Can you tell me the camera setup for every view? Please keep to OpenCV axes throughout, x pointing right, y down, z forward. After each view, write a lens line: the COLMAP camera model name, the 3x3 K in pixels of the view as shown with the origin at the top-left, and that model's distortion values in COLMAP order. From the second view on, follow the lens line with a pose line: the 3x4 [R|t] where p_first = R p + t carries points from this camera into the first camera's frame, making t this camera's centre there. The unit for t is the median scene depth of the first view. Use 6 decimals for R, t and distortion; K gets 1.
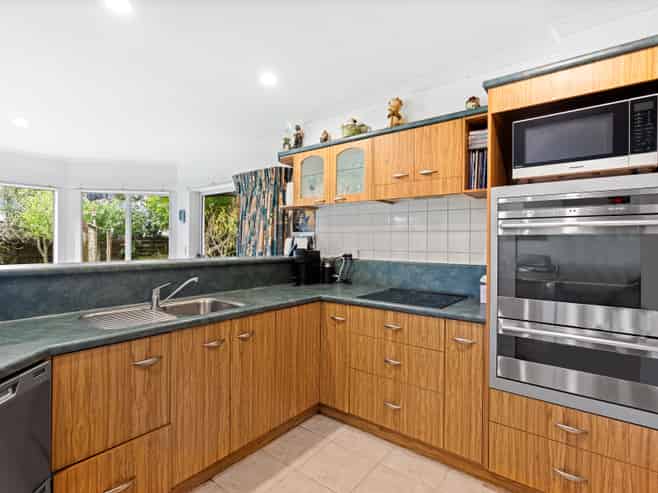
lens RADIAL K [[334.5, 0, 326.4], [0, 334.5, 241.8], [0, 0, 1]] dist [-0.000804, -0.000077]
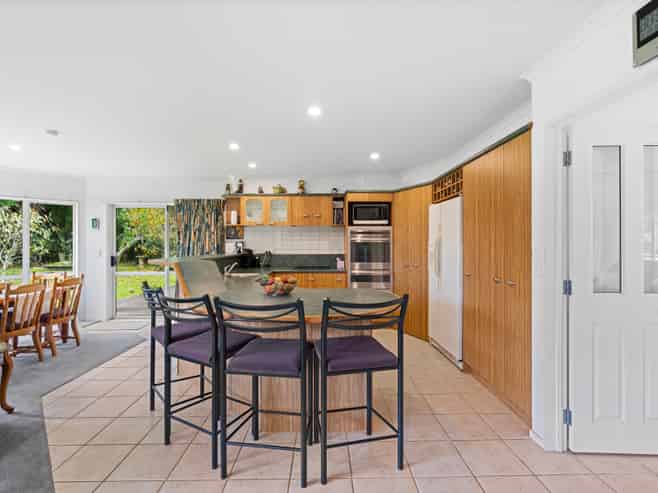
lens RADIAL K [[334.5, 0, 326.4], [0, 334.5, 241.8], [0, 0, 1]] dist [-0.000804, -0.000077]
pose [[0.778754, -0.006036, 0.627300, -0.826587], [0.006384, 0.999978, 0.001696, -0.017351], [-0.627296, 0.002684, 0.778776, -0.650225]]
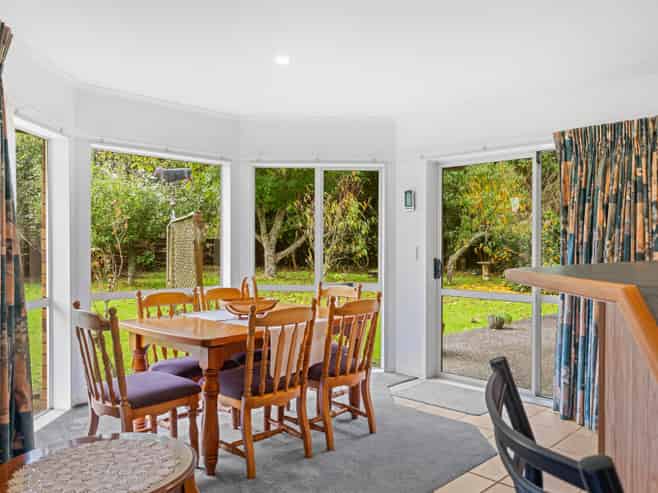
lens RADIAL K [[521.3, 0, 329.0], [0, 521.3, 246.5], [0, 0, 1]] dist [0.005704, -0.002165]
pose [[0.992988, -0.005429, -0.118091, -0.721998], [0.005981, 0.999973, 0.004317, 0.012127], [0.118065, -0.004993, 0.992993, -0.037822]]
